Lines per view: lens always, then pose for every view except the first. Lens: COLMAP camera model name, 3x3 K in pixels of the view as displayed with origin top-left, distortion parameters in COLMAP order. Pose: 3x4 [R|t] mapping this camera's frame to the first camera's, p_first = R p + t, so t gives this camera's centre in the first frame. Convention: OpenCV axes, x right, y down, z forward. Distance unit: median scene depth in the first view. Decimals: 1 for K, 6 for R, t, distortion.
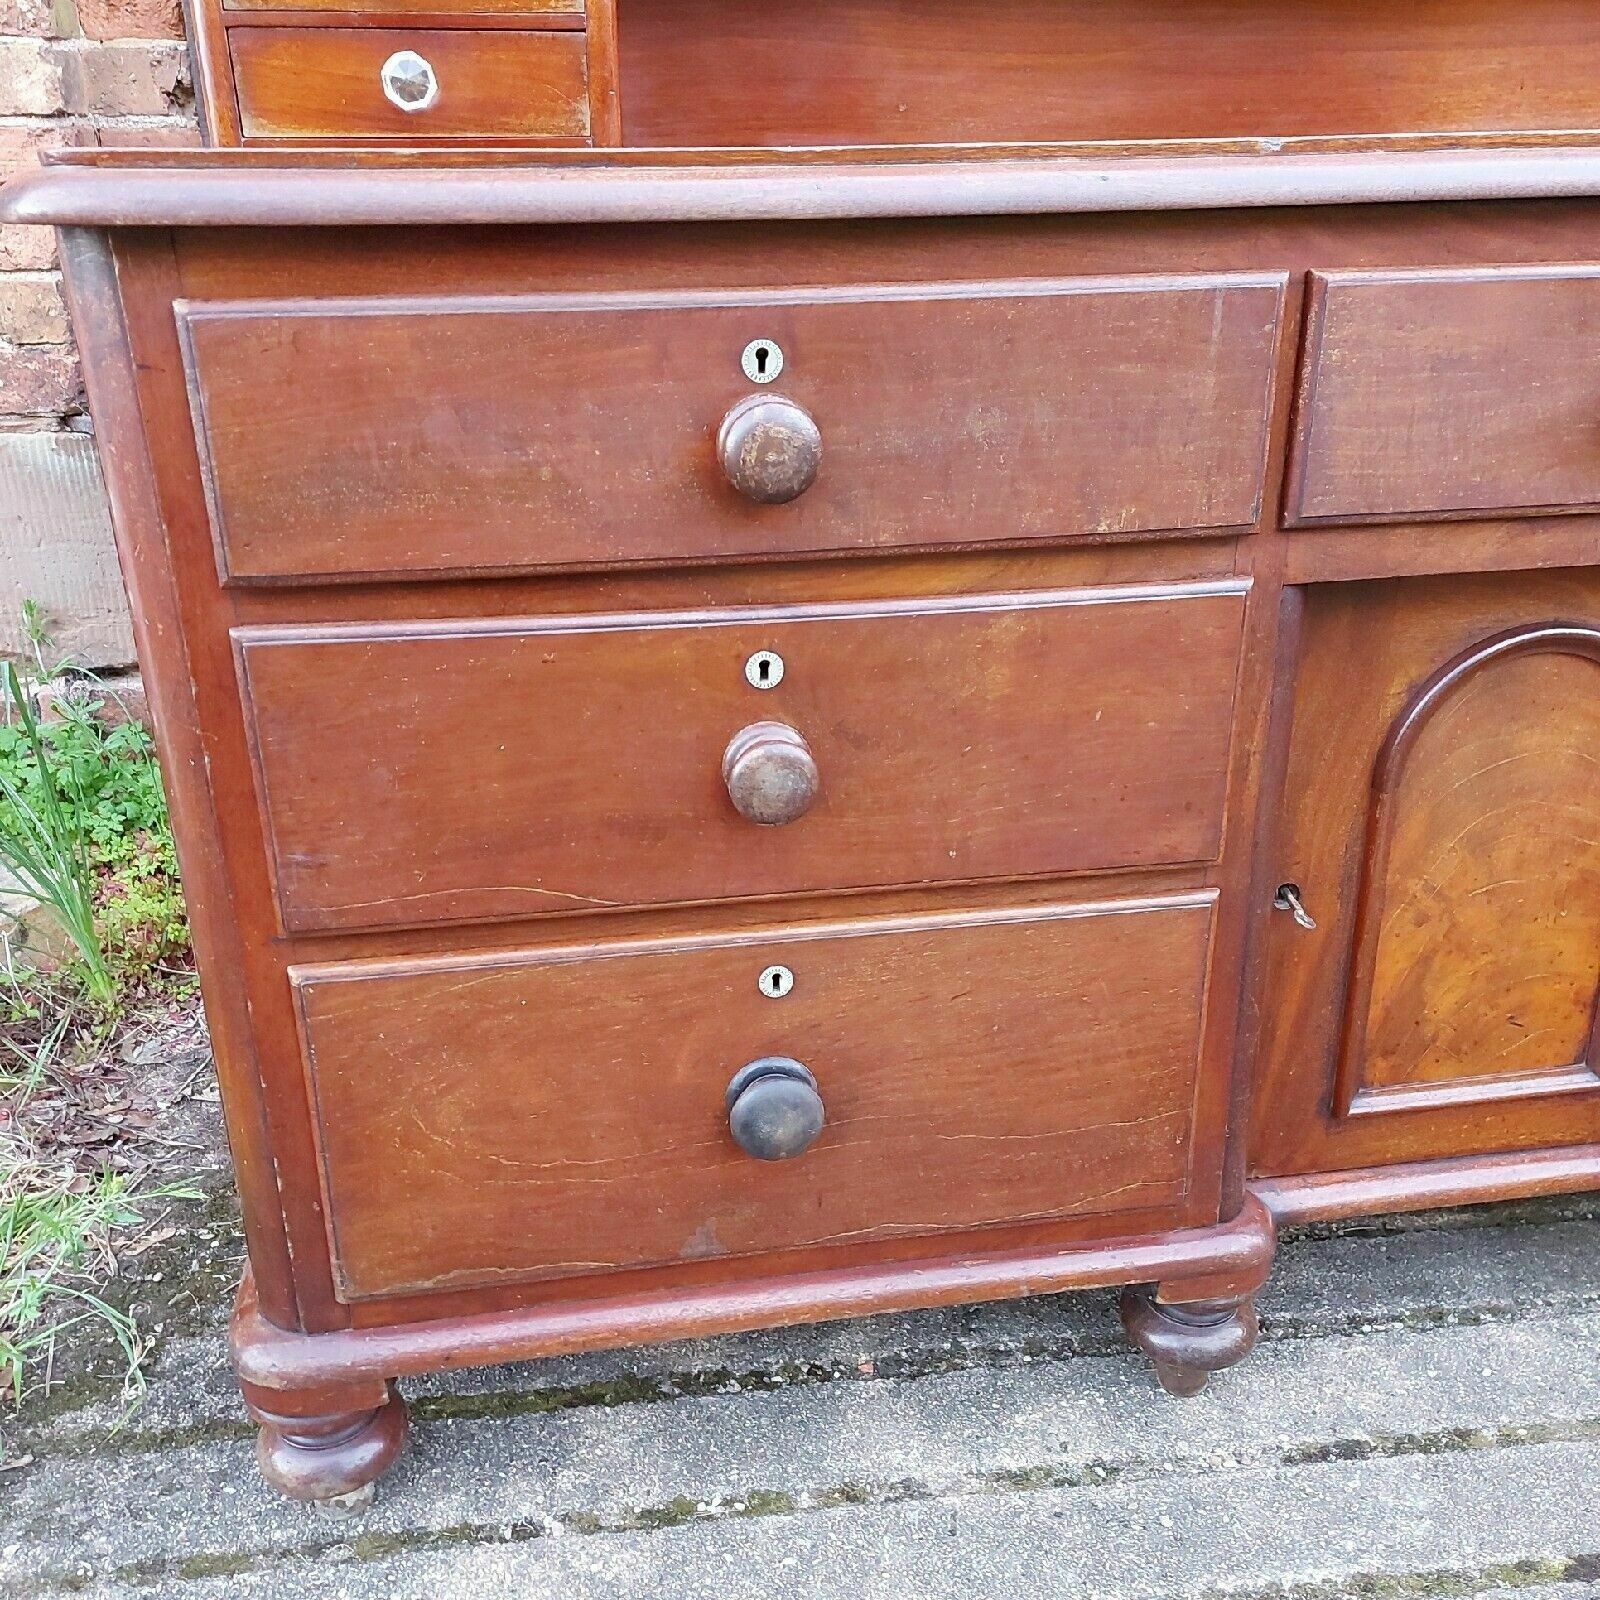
lens RADIAL K [[1535.6, 0, 784.9], [0, 1535.6, 806.6], [0, 0, 1]] dist [0.101850, -0.112734]
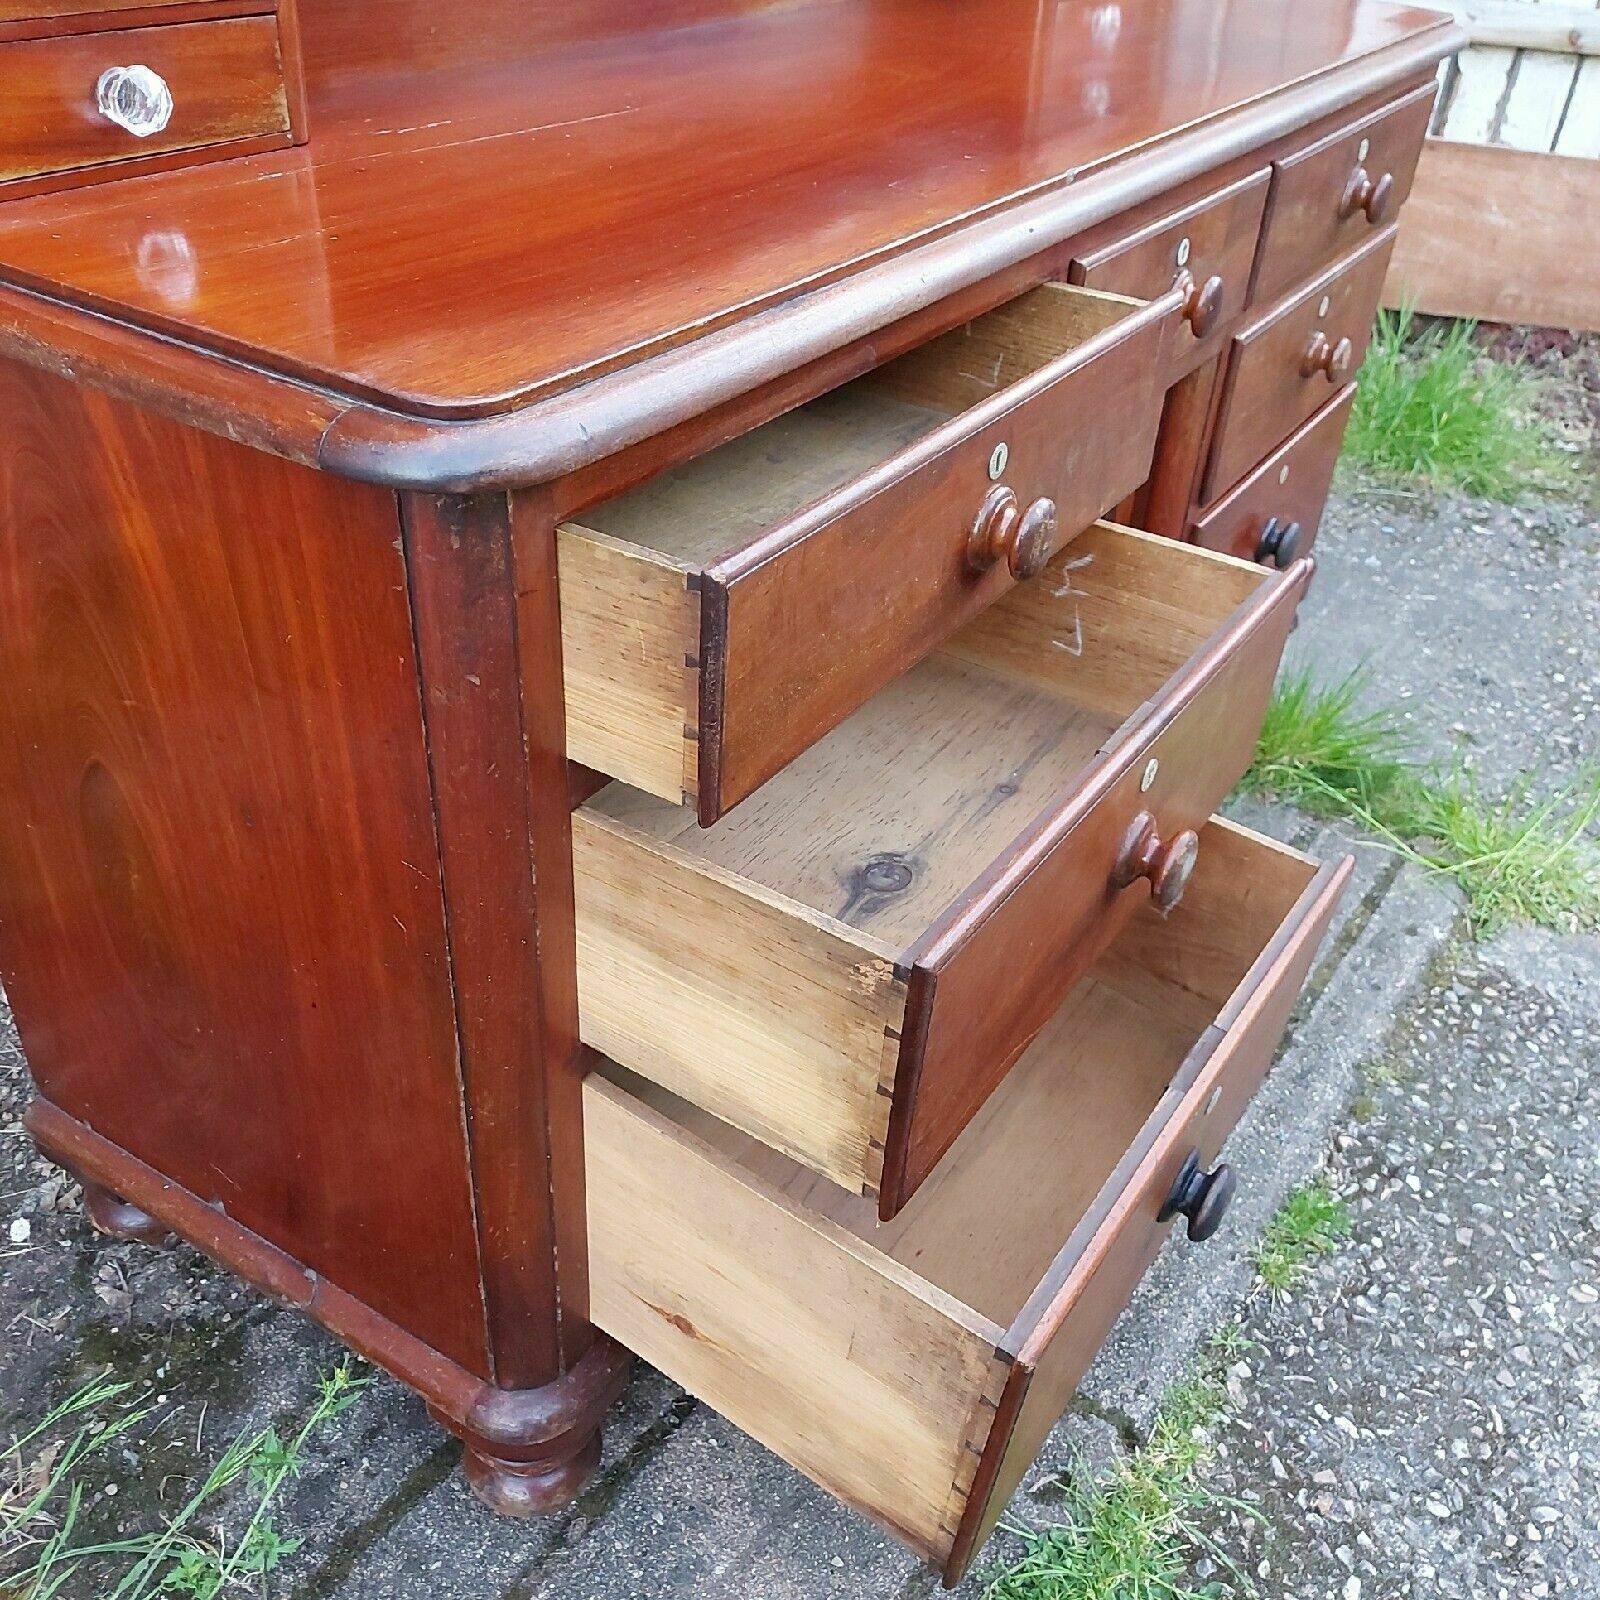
lens RADIAL K [[1536.8, 0, 794.4], [0, 1536.8, 805.7], [0, 0, 1]] dist [0.112883, -0.133925]
pose [[0.668783, -0.380964, 0.638433, -0.728209], [0.225931, 0.922265, 0.313660, -0.322777], [-0.708297, -0.065529, 0.702866, 0.153590]]
